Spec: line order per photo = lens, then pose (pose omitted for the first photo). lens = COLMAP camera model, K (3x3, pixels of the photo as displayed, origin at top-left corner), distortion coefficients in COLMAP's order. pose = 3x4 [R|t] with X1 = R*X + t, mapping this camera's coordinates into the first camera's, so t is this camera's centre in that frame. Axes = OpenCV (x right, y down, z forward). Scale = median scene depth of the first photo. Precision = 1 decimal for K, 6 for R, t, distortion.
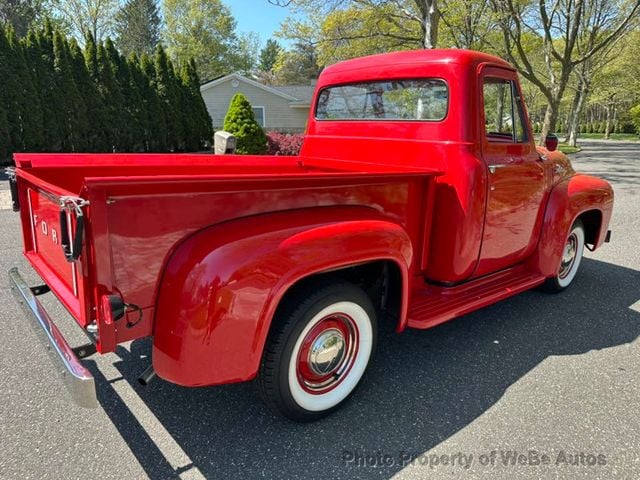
lens RADIAL K [[451.8, 0, 322.4], [0, 451.8, 239.4], [0, 0, 1]] dist [0.013003, -0.026205]
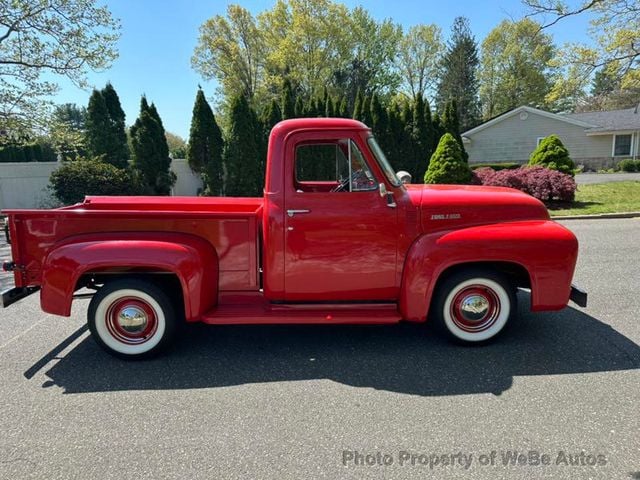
lens RADIAL K [[451.8, 0, 323.5], [0, 451.8, 240.6], [0, 0, 1]] dist [0.013003, -0.026205]
pose [[0.775246, 0.066753, -0.628123, 0.277359], [-0.110064, 0.993464, -0.030264, -0.011327], [0.621997, 0.092596, 0.777525, 0.023072]]
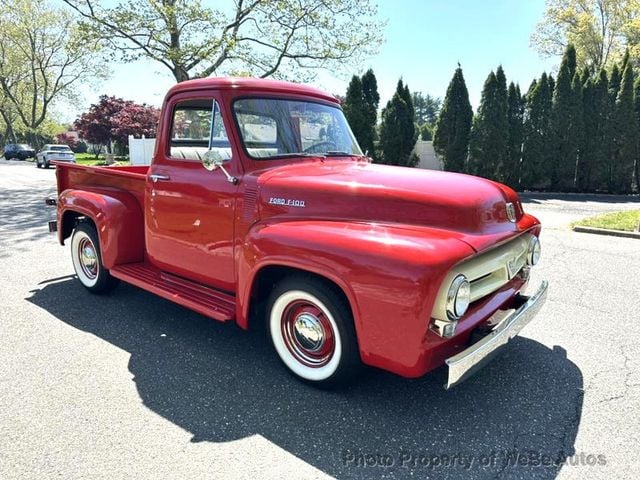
lens RADIAL K [[451.8, 0, 318.6], [0, 451.8, 239.6], [0, 0, 1]] dist [0.013003, -0.026205]
pose [[0.166447, 0.170529, -0.971193, 0.371613], [-0.244137, 0.961393, 0.126967, -0.058331], [0.955349, 0.215971, 0.201653, 0.272389]]
